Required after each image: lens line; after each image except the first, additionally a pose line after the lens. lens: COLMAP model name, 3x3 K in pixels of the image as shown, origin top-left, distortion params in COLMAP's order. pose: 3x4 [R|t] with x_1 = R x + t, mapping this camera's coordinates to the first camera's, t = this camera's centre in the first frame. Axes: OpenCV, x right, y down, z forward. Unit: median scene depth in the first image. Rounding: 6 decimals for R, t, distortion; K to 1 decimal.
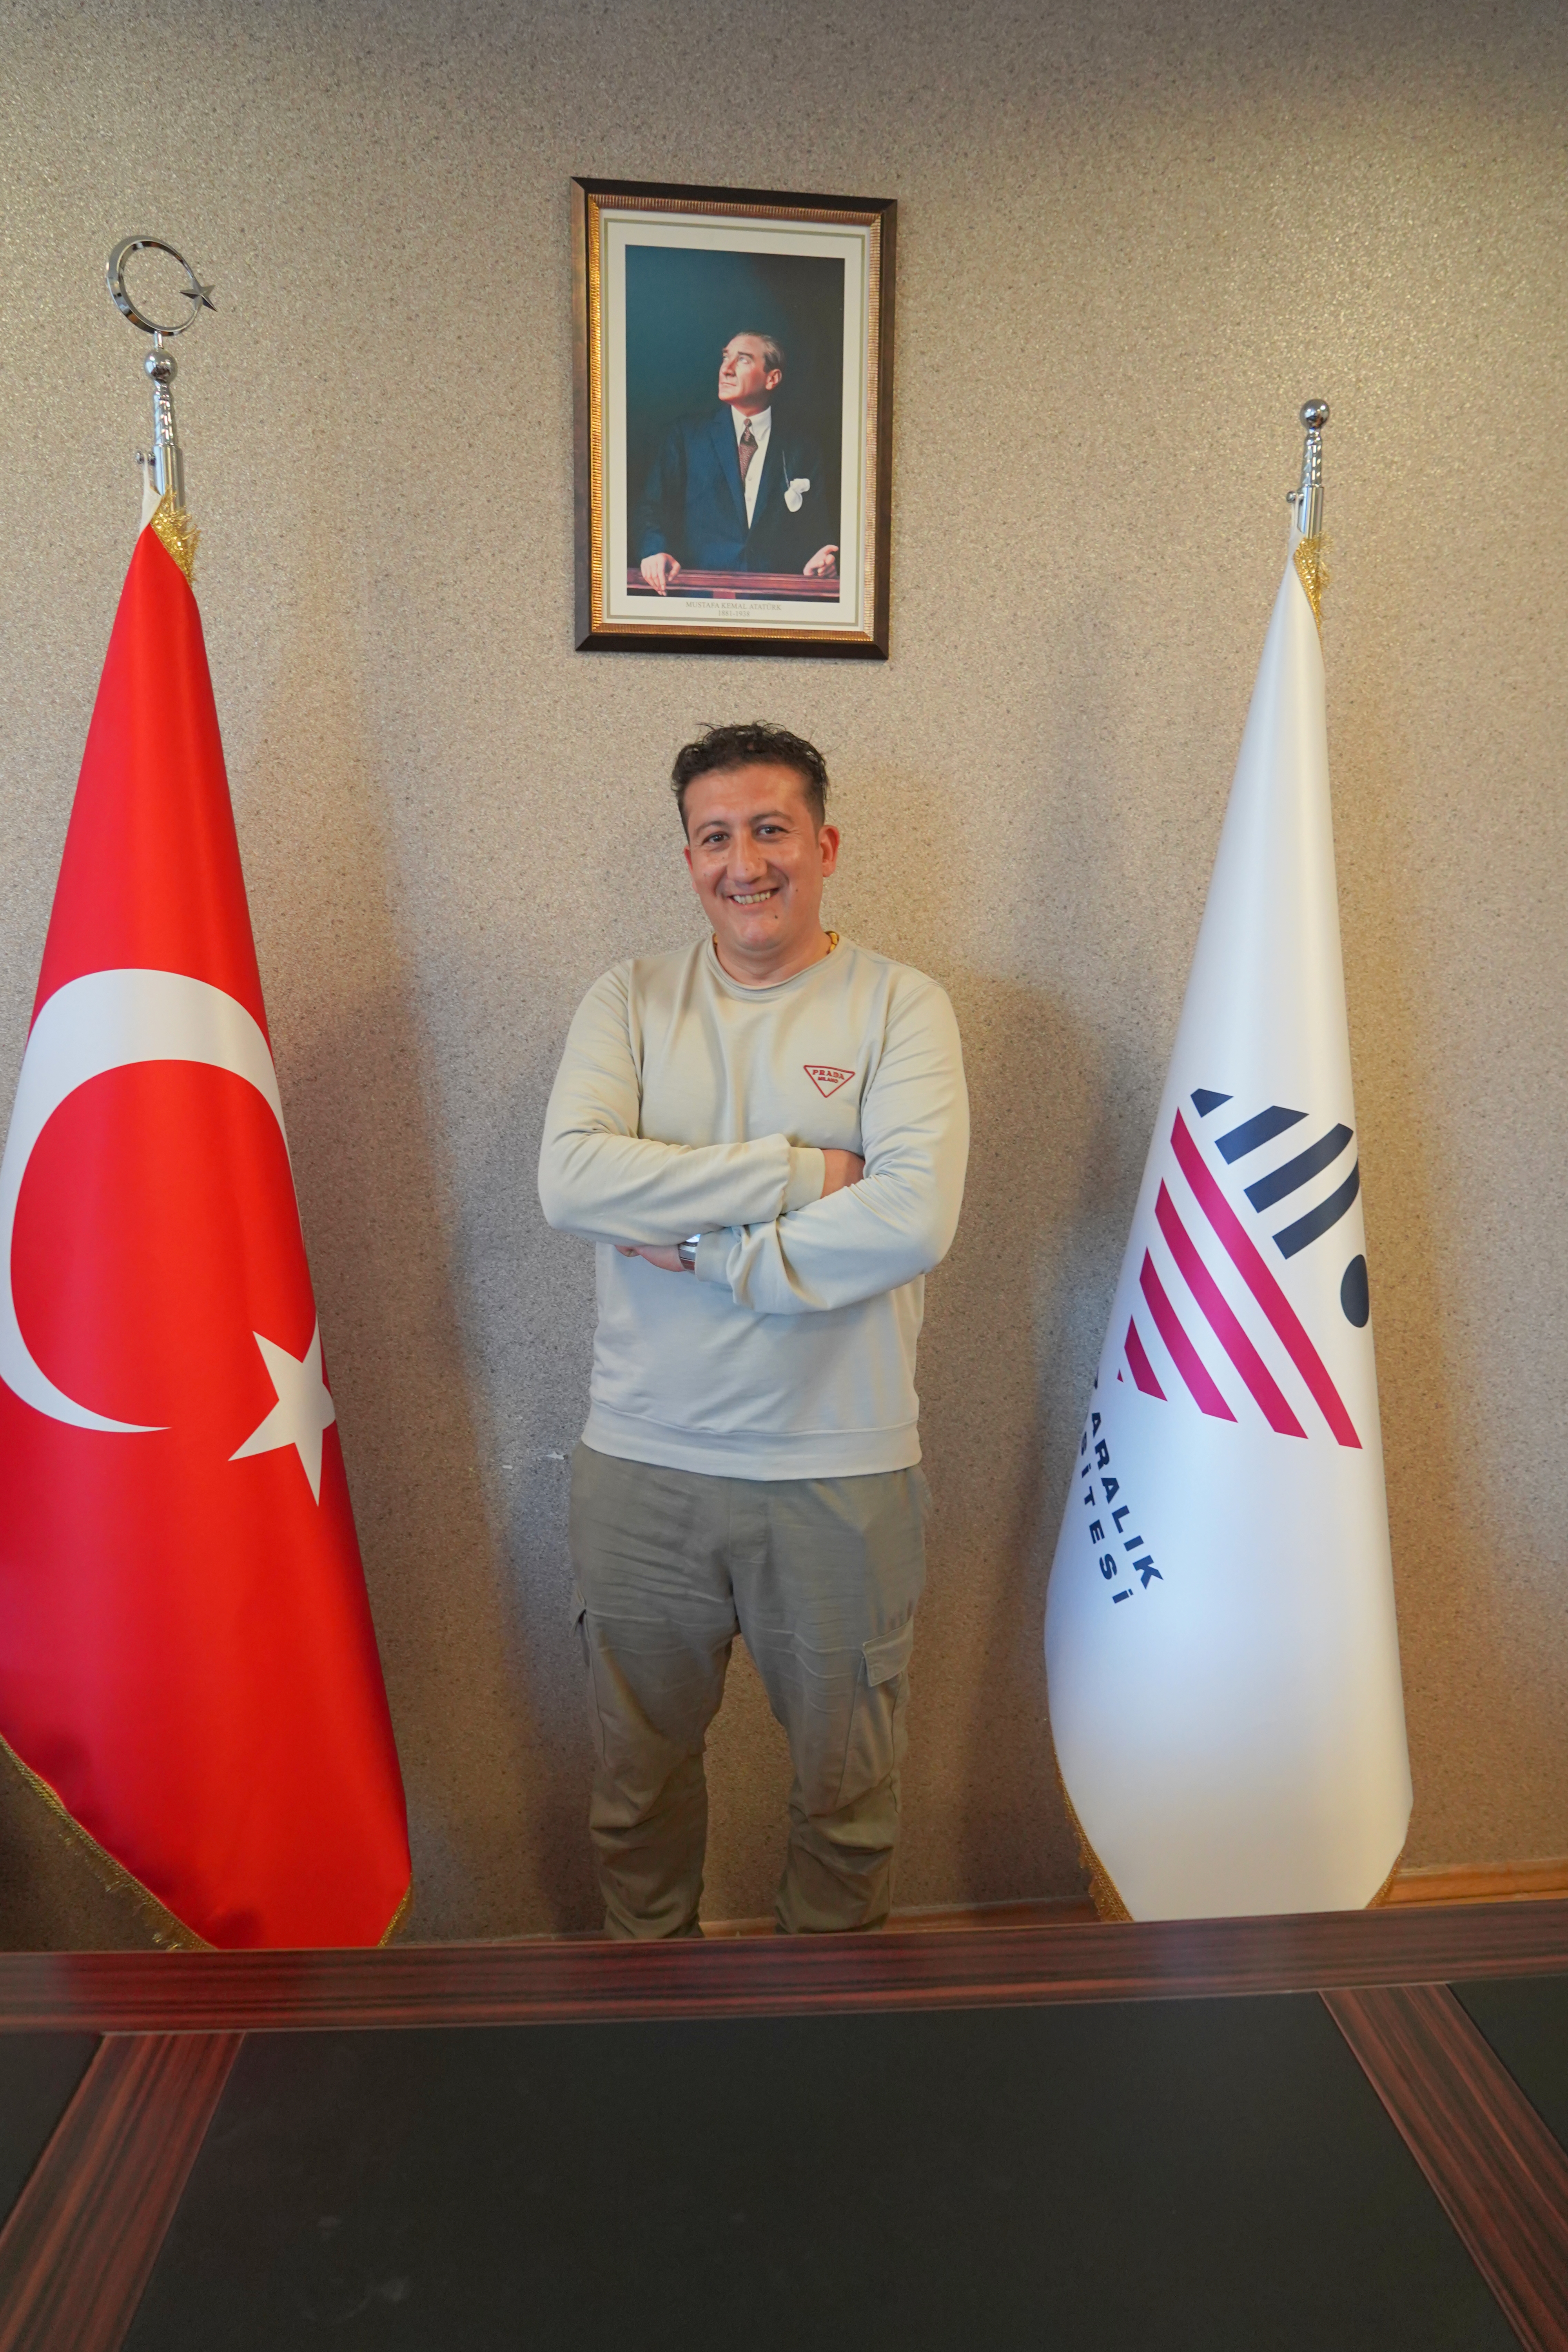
lens RADIAL K [[1627.7, 0, 795.2], [0, 1627.7, 1188.0], [0, 0, 1]] dist [-0.003930, 0.009066]
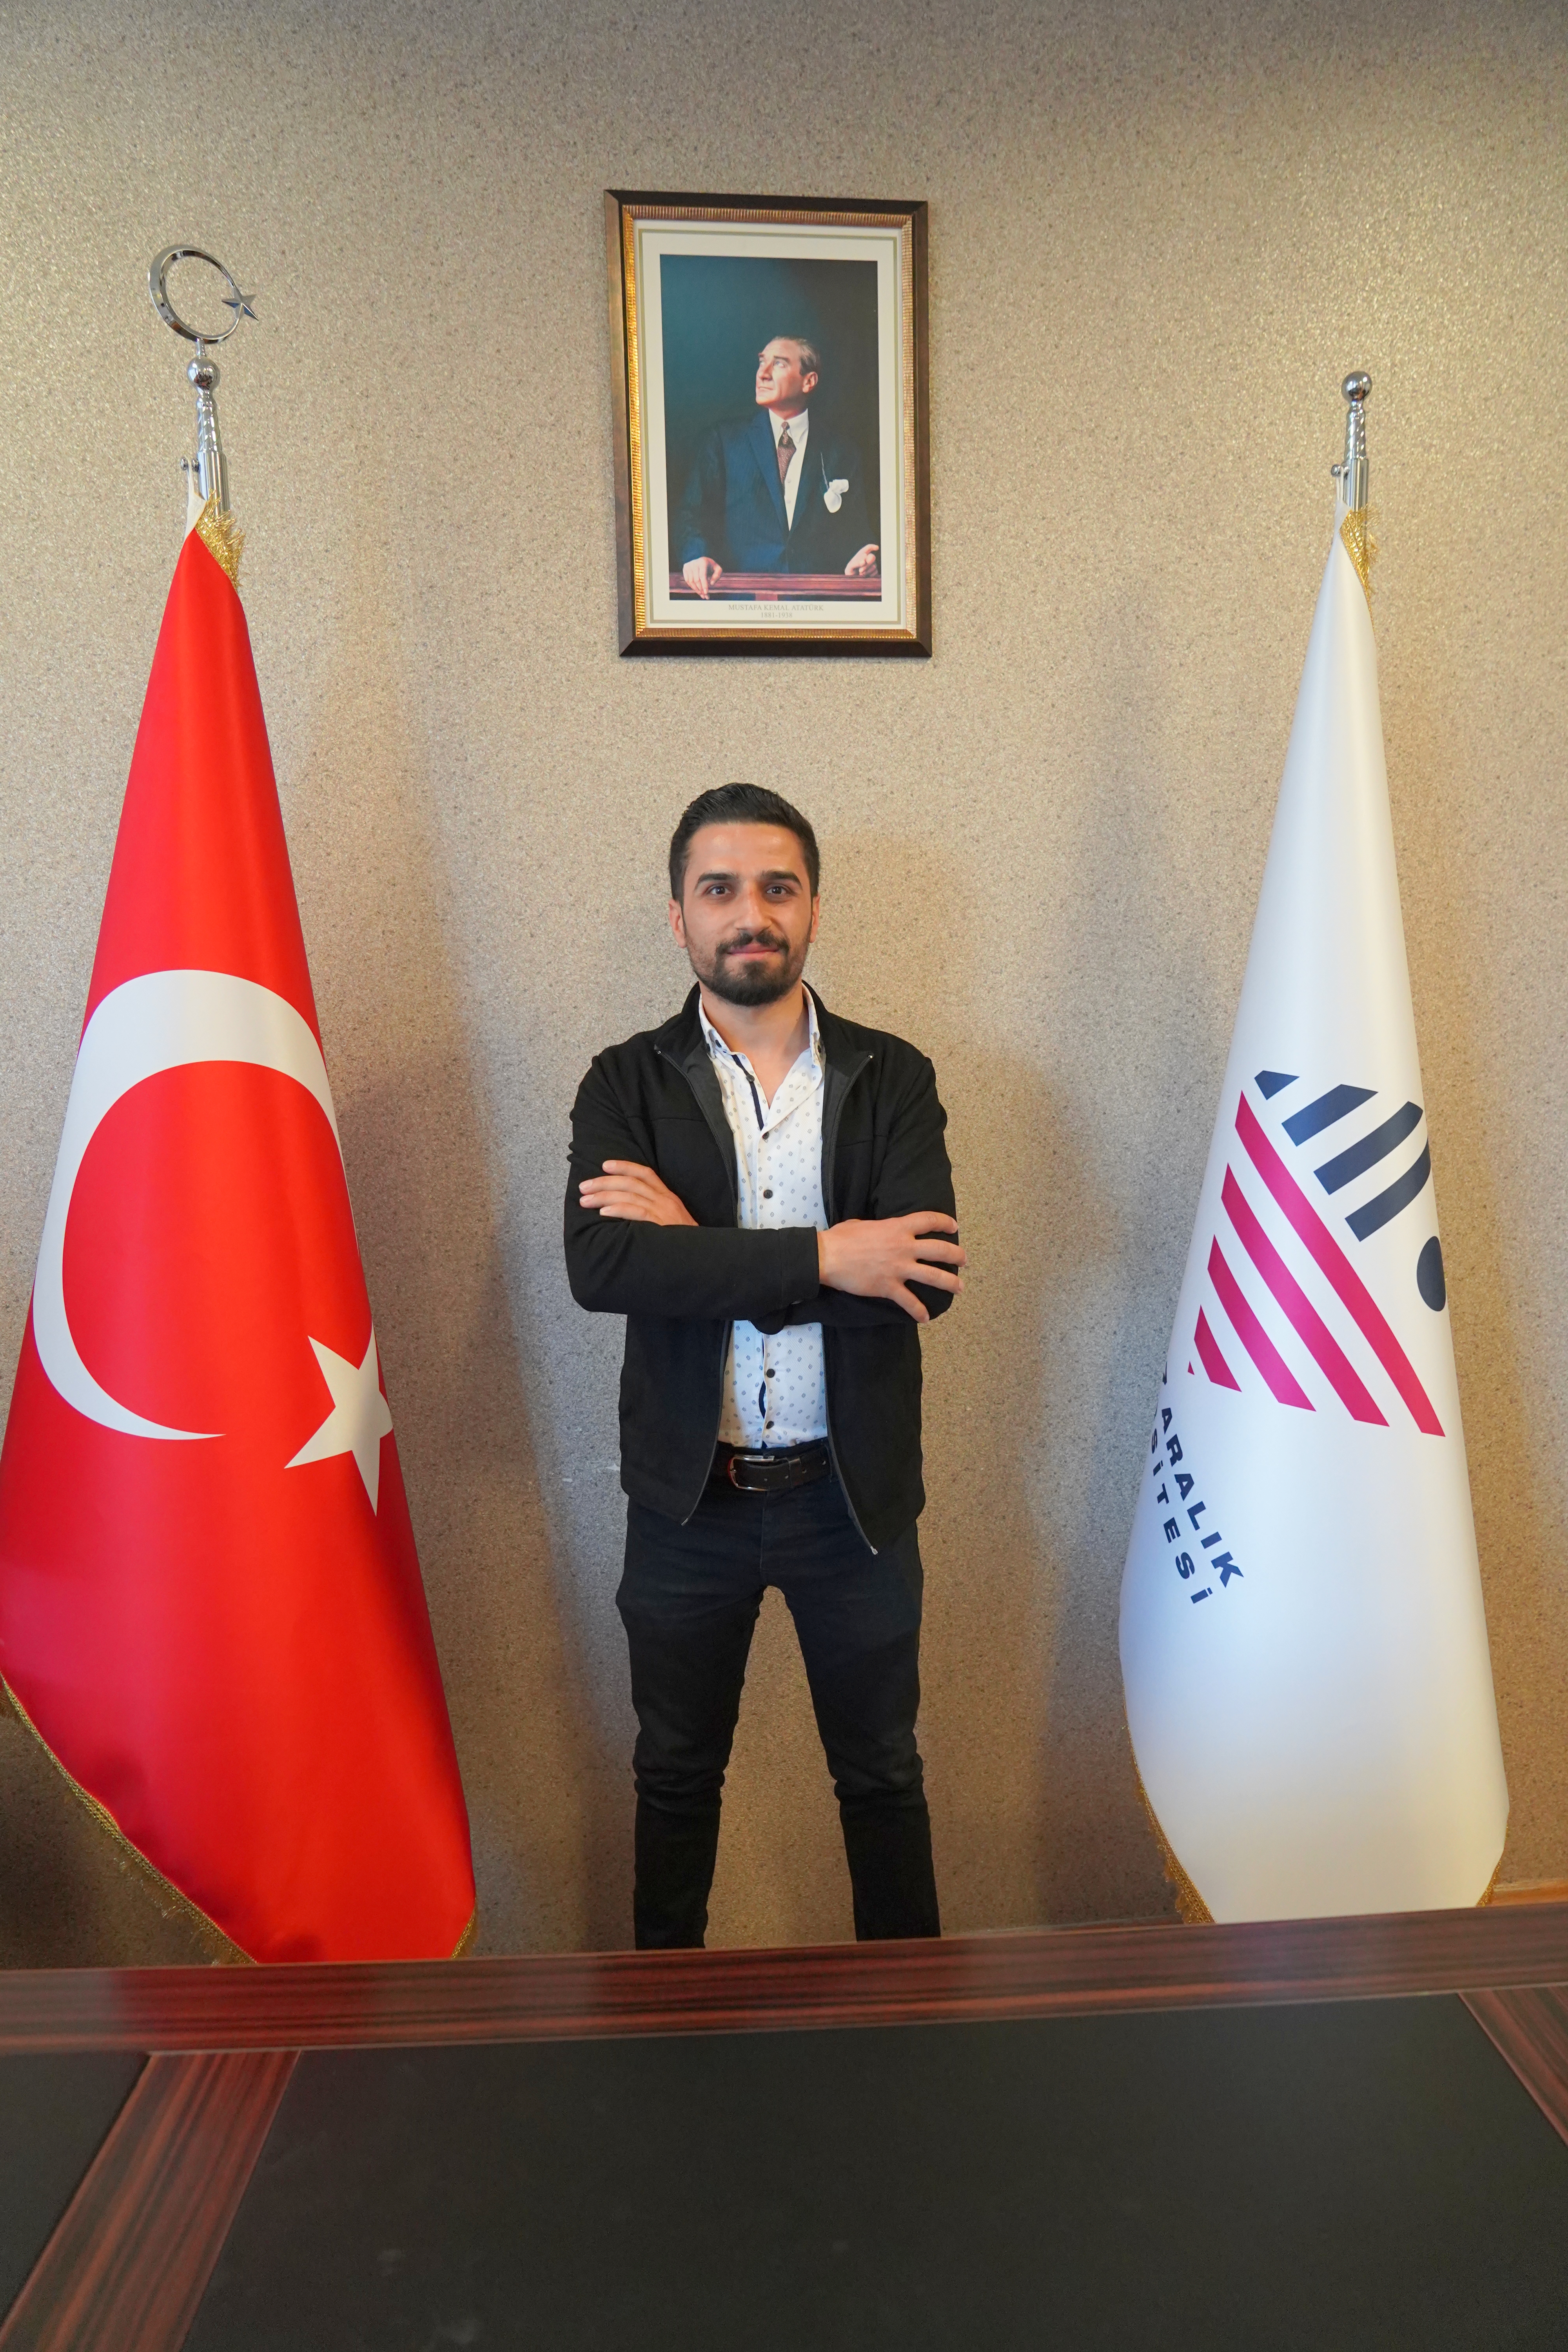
lens RADIAL K [[1560.0, 0, 799.4], [0, 1560.0, 1191.2], [0, 0, 1]] dist [0.002143, 0.001577]
pose [[0.999388, -0.026427, -0.022920, -0.010881], [0.025516, 0.998908, -0.039148, 0.039962], [0.023929, 0.038539, 0.998971, 0.054438]]
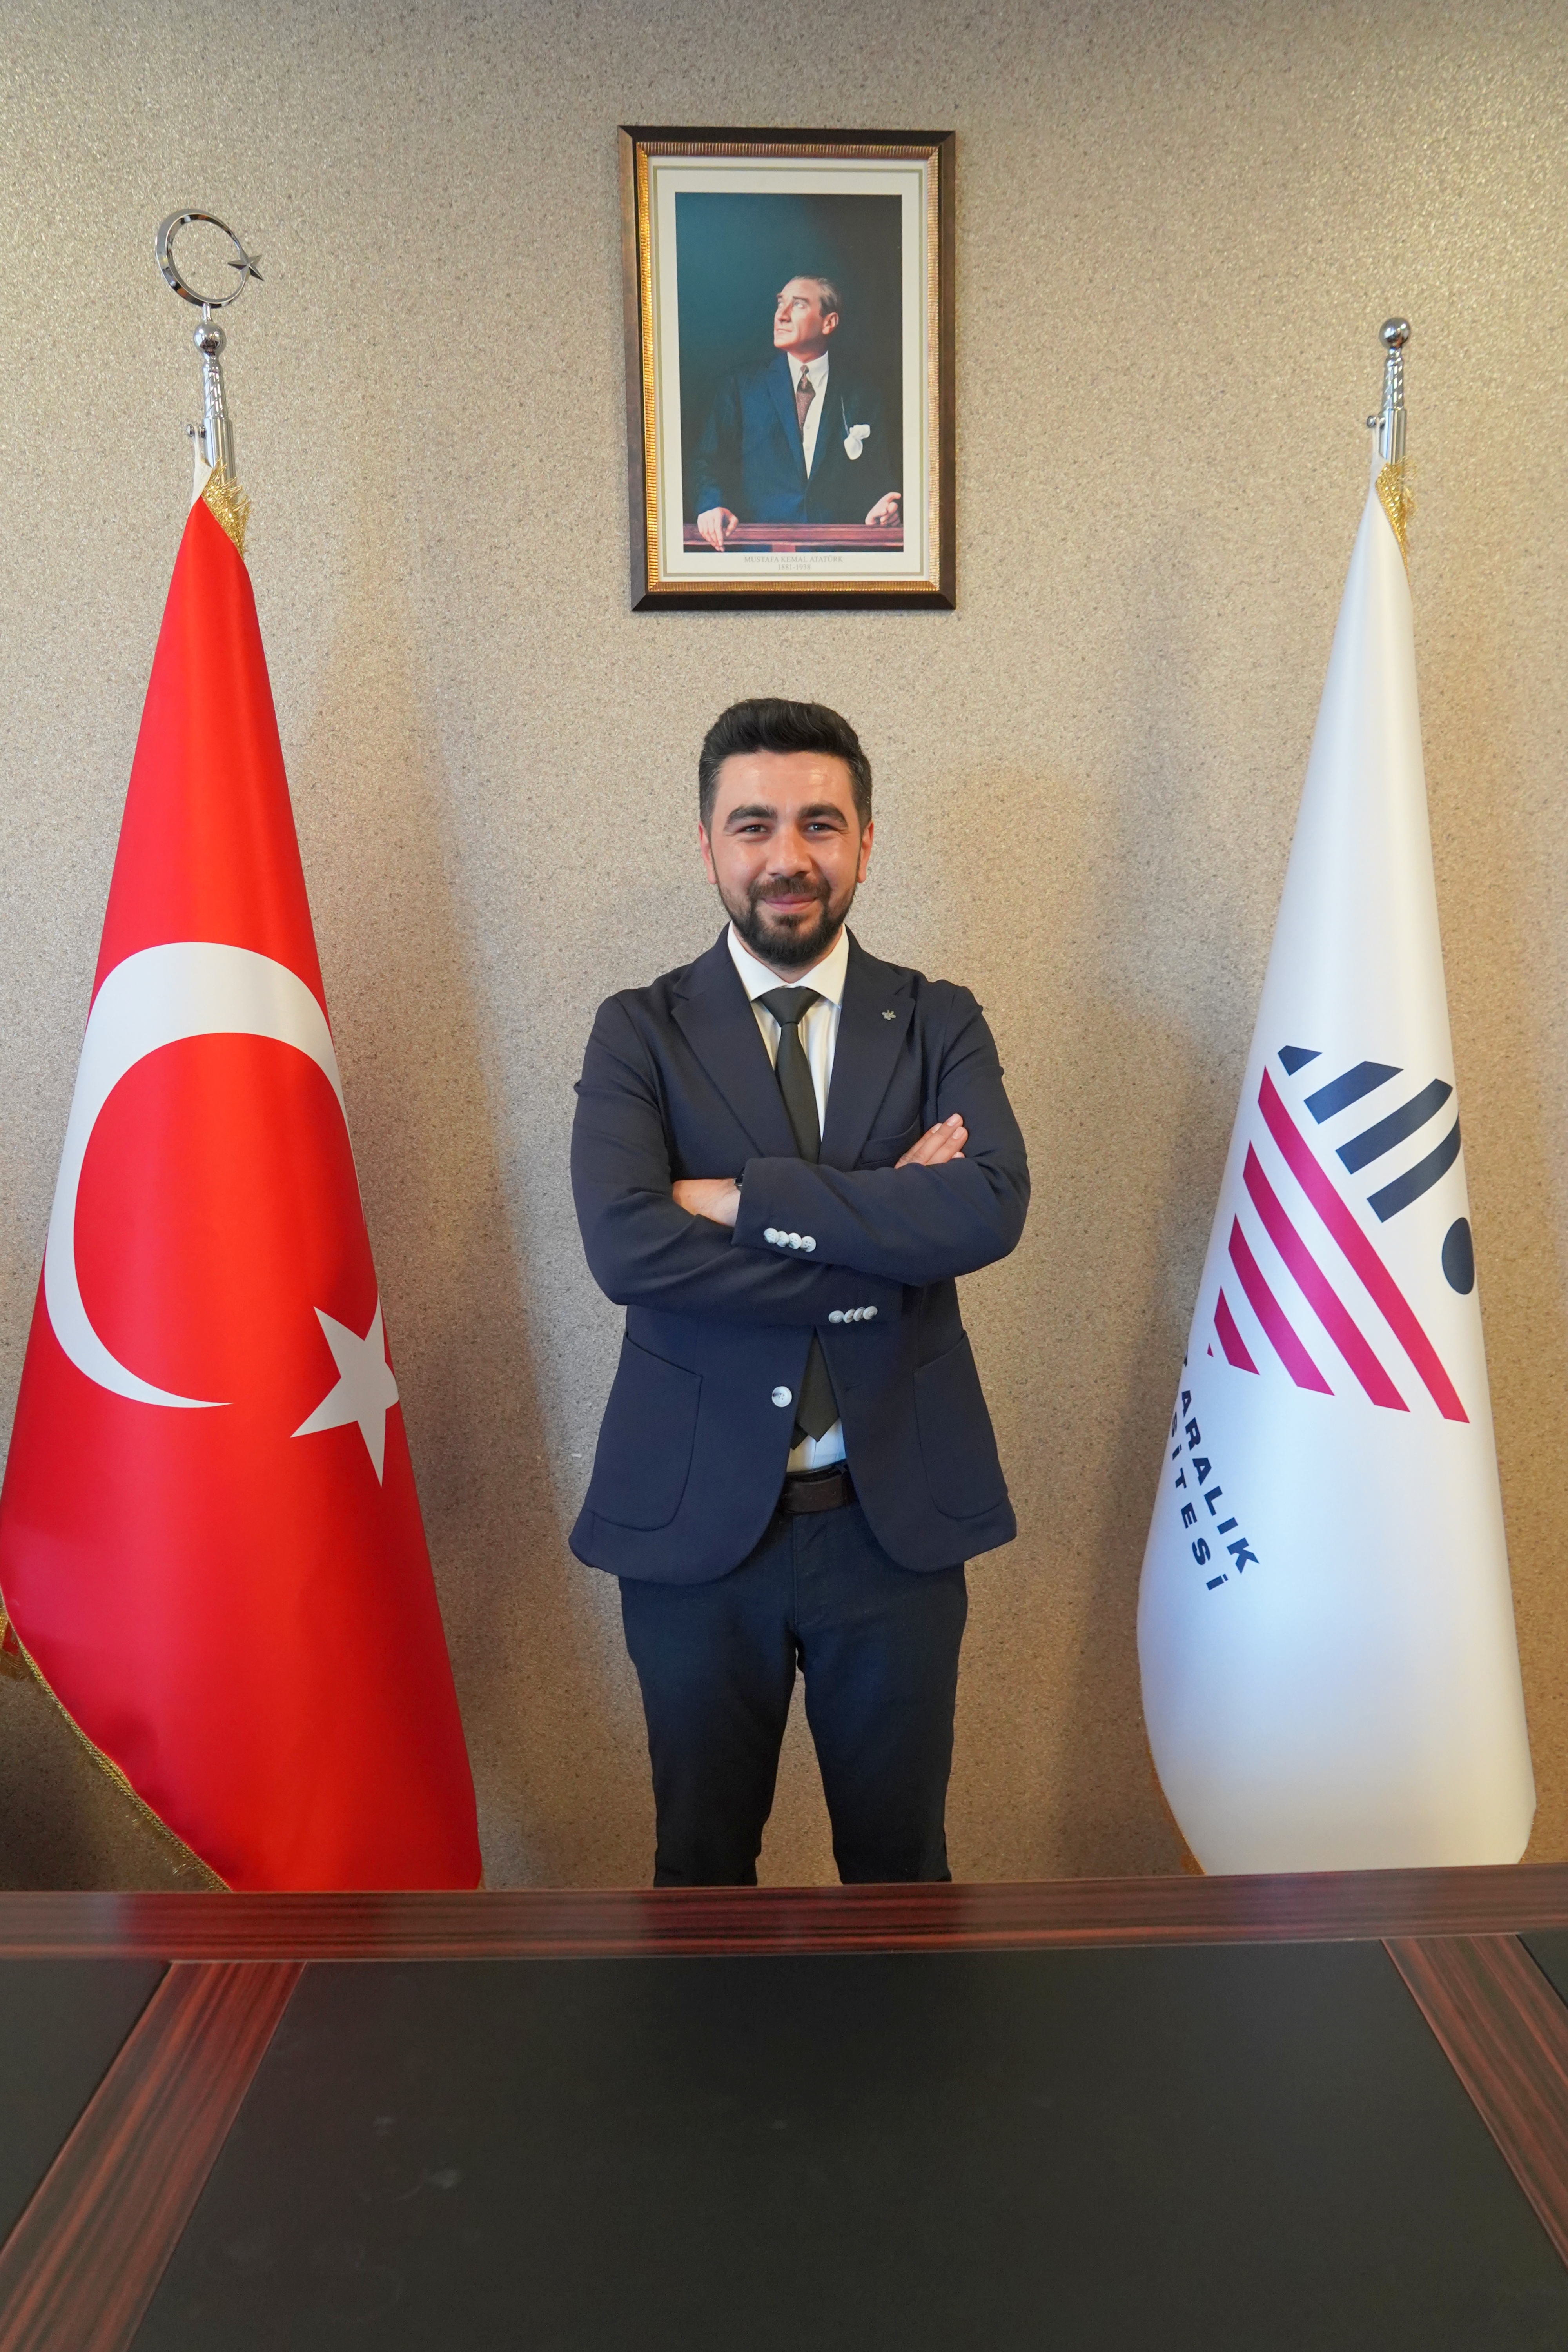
lens RADIAL K [[1794.6, 0, 804.2], [0, 1794.6, 1190.3], [0, 0, 1]] dist [0.013897, -0.000310]
pose [[0.997968, -0.015495, -0.061802, 0.029149], [0.014880, 0.999835, -0.010407, 0.029362], [0.061953, 0.009466, 0.998034, -0.064518]]
